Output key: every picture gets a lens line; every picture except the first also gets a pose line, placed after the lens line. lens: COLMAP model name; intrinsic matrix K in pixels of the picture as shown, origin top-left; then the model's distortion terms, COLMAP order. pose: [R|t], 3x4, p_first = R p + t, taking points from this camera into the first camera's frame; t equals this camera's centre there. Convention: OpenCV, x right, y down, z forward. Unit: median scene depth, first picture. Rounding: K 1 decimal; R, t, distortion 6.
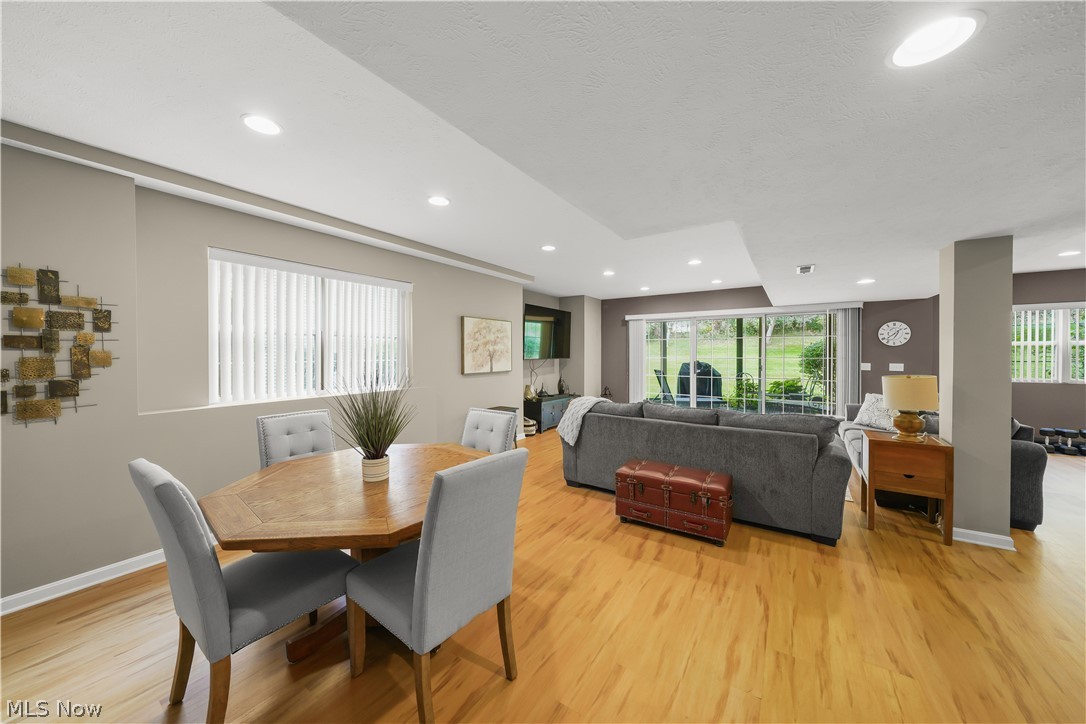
lens RADIAL K [[376.6, 0, 548.0], [0, 376.6, 354.7], [0, 0, 1]] dist [-0.002341, -0.000139]
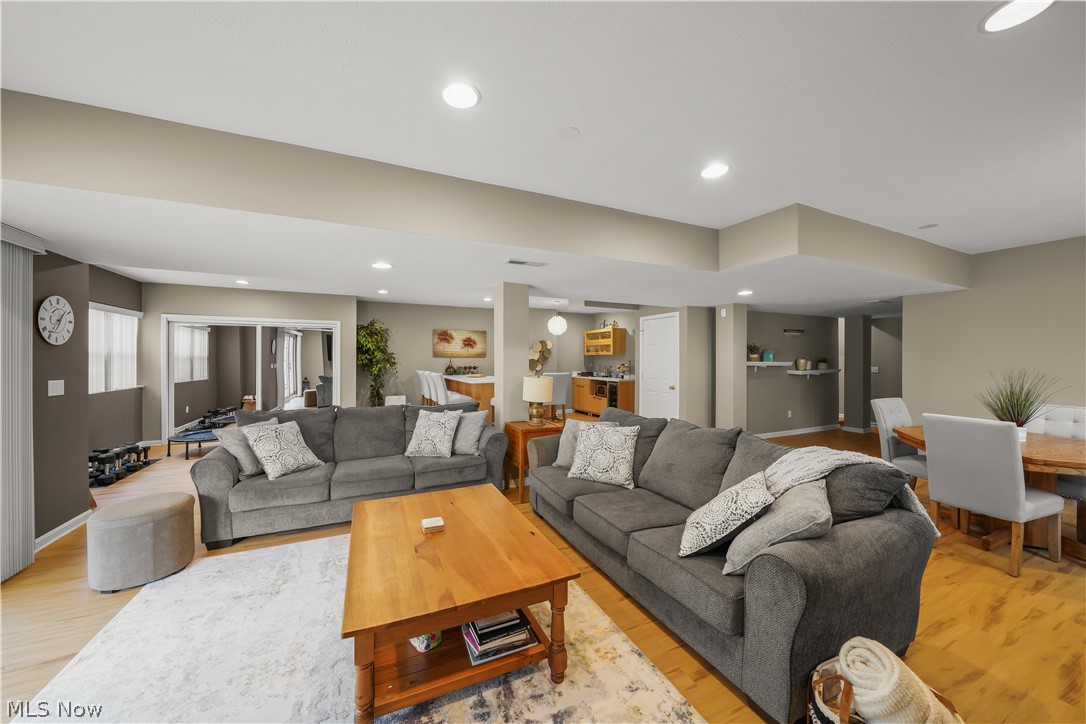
lens RADIAL K [[376.6, 0, 536.9], [0, 376.6, 360.0], [0, 0, 1]] dist [-0.002341, -0.000139]
pose [[-0.852753, -0.000991, 0.522314, 0.130615], [0.003017, 0.999972, 0.006823, -0.005149], [-0.522306, 0.007394, -0.852726, 1.099302]]
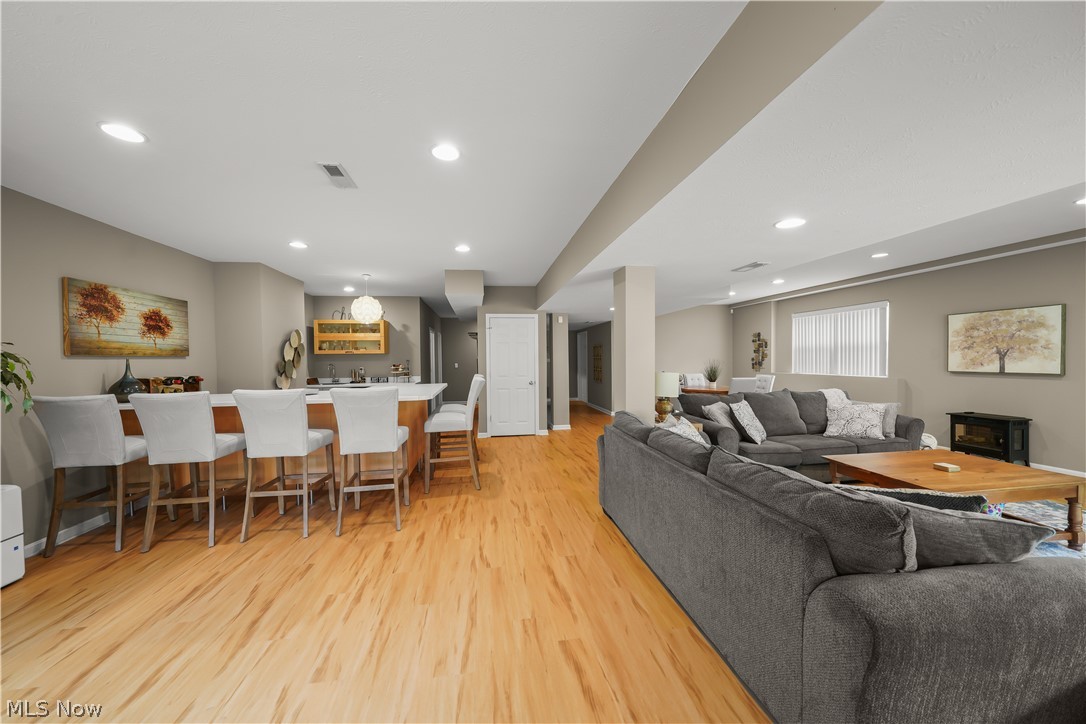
lens RADIAL K [[376.6, 0, 538.6], [0, 376.6, 361.1], [0, 0, 1]] dist [-0.002341, -0.000139]
pose [[-0.744527, 0.015955, -0.667402, 1.105140], [0.010179, 0.999869, 0.012548, -0.000864], [0.667515, 0.002549, -0.744592, 0.874276]]
